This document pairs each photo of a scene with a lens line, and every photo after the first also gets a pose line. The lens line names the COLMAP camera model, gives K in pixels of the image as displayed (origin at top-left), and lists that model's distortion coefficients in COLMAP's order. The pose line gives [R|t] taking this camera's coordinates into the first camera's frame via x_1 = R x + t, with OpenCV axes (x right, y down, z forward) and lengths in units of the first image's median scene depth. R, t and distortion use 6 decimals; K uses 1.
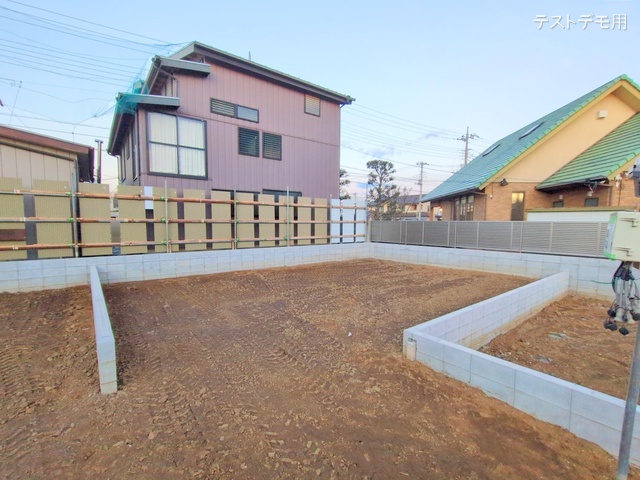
lens RADIAL K [[295.0, 0, 320.8], [0, 295.0, 241.8], [0, 0, 1]] dist [-0.000129, 0.000364]
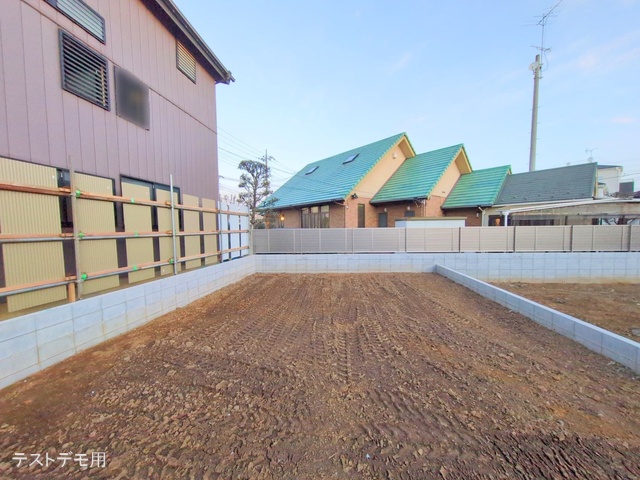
lens RADIAL K [[252.7, 0, 320.1], [0, 252.7, 241.7], [0, 0, 1]] dist [-0.000071, -0.000040]
pose [[0.706158, -0.052918, 0.706074, -0.273044], [0.067865, 0.997671, 0.006899, -0.035981], [-0.704794, 0.043046, 0.708105, 0.432819]]
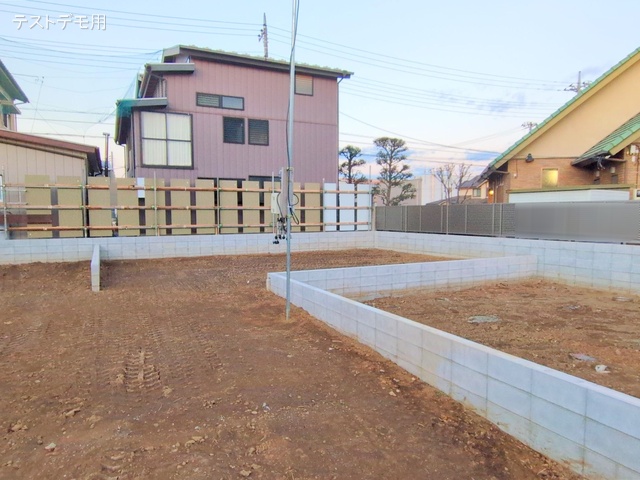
lens RADIAL K [[431.5, 0, 314.9], [0, 431.5, 242.0], [0, 0, 1]] dist [0.001289, -0.002230]
pose [[0.977099, 0.003115, -0.212762, 0.338580], [-0.003752, 0.999990, -0.002592, 0.049508], [0.212751, 0.003331, 0.977101, -0.384374]]
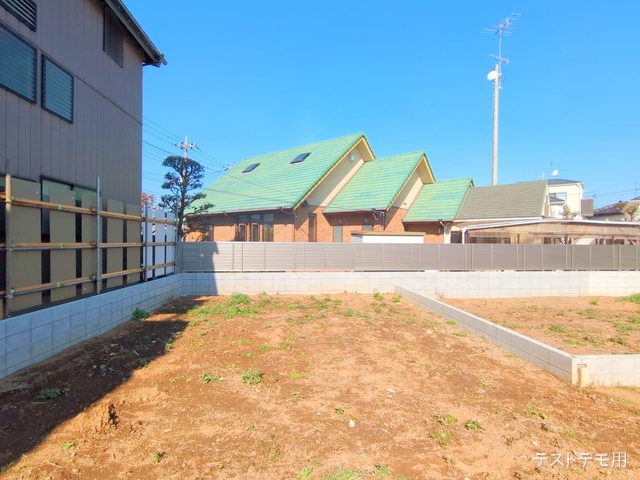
lens RADIAL K [[342.7, 0, 320.0], [0, 342.7, 240.0], [0, 0, 1]] dist [-0.002993, -0.000723]
pose [[0.559213, 0.000344, 0.829024, -0.399455], [0.054938, 0.997786, -0.037471, -0.035222], [-0.827202, 0.066499, 0.557956, 0.355585]]
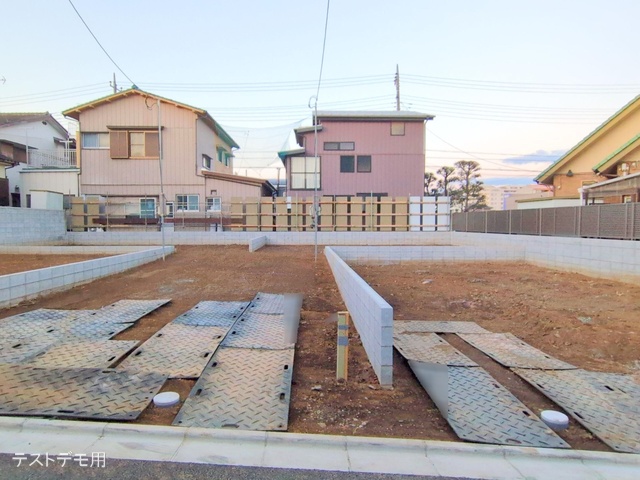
lens RADIAL K [[431.5, 0, 314.9], [0, 431.5, 242.0], [0, 0, 1]] dist [0.001289, -0.002230]
pose [[0.797802, 0.018533, -0.602635, 0.975040], [-0.035302, 0.999249, -0.016004, 0.114271], [0.601885, 0.034042, 0.797857, -0.883119]]
